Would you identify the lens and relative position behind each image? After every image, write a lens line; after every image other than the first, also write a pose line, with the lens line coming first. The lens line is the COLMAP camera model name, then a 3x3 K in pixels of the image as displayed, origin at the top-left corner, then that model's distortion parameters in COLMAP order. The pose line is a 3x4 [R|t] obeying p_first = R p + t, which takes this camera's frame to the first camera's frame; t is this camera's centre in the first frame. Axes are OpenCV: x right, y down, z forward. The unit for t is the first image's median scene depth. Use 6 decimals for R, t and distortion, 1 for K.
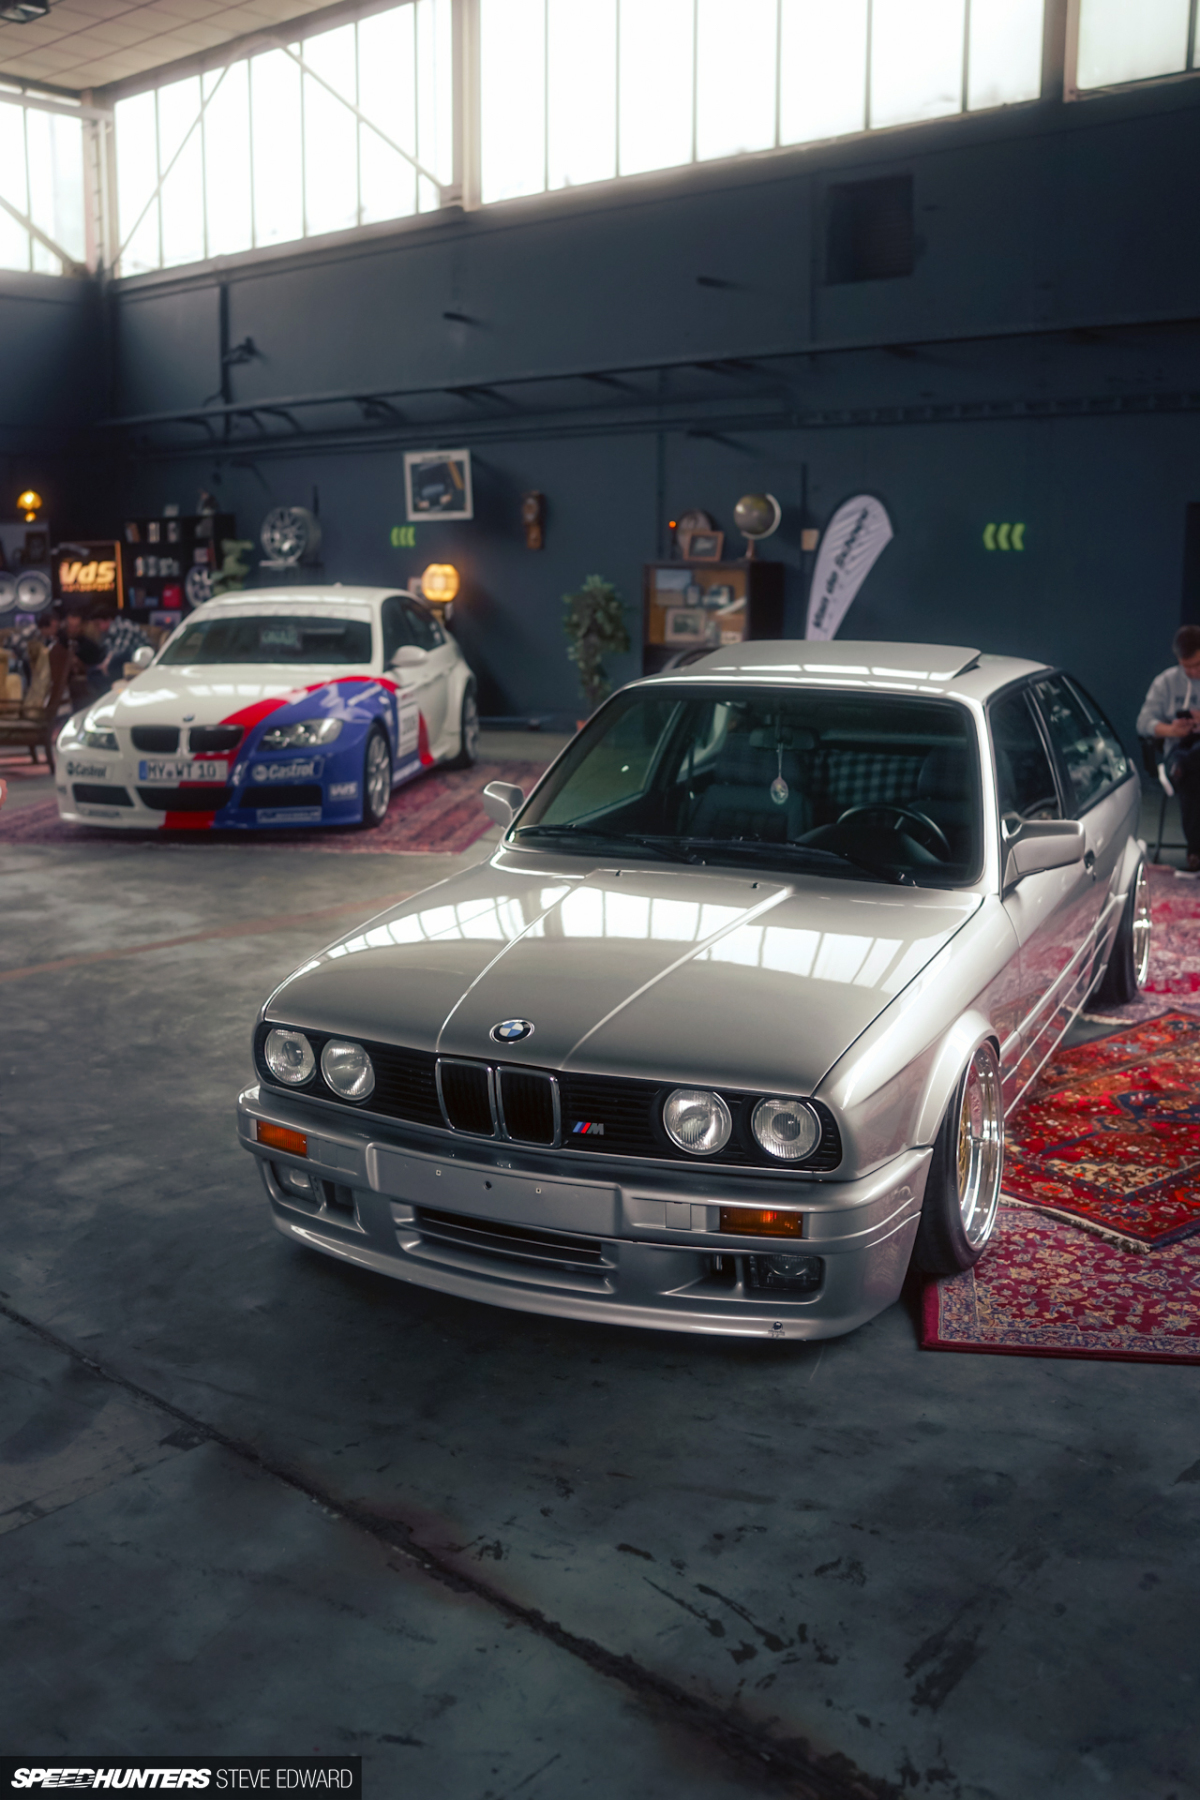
lens RADIAL K [[1780.1, 0, 600.0], [0, 1780.1, 900.0], [0, 0, 1]] dist [-0.250063, 0.376644]
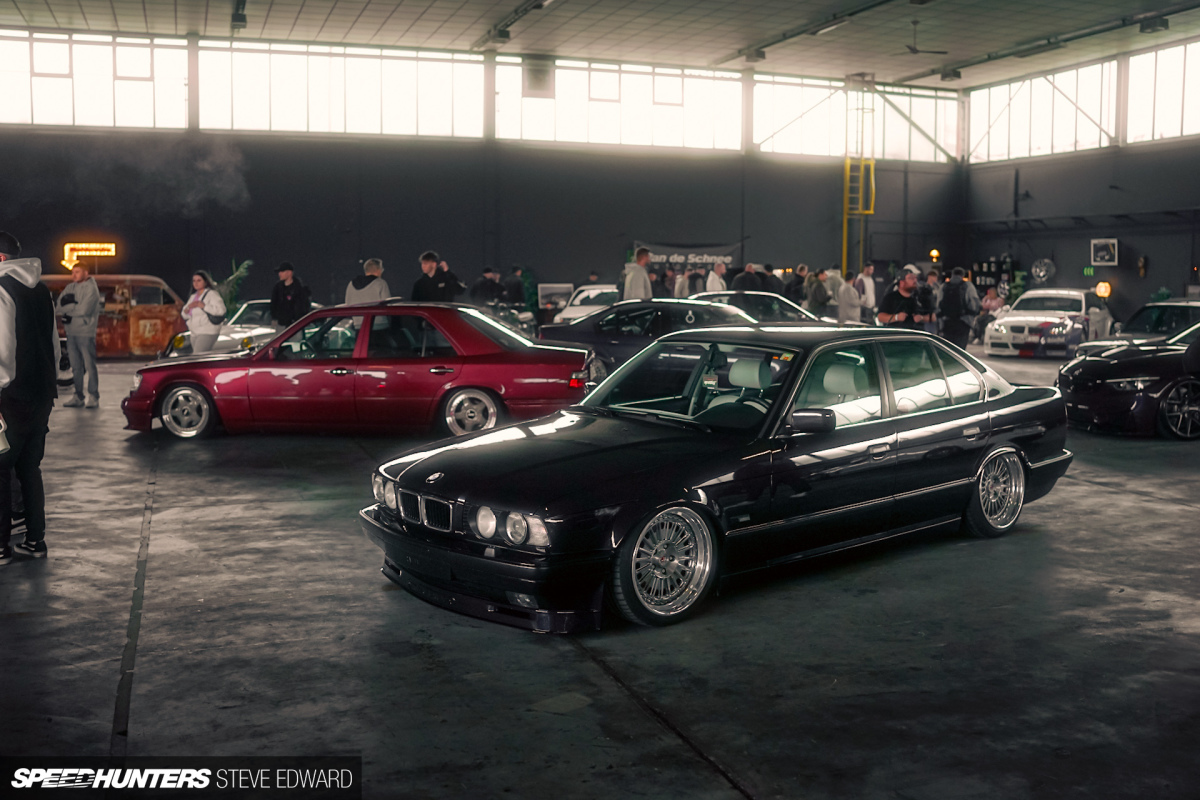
lens RADIAL K [[1186.7, 0, 600.0], [0, 1186.7, 400.0], [0, 0, 1]] dist [-0.250063, 0.376644]
pose [[0.879029, 0.049336, -0.474210, 0.062283], [-0.091042, 0.993699, -0.065379, 0.152340], [0.467996, 0.100643, 0.877981, -0.774719]]
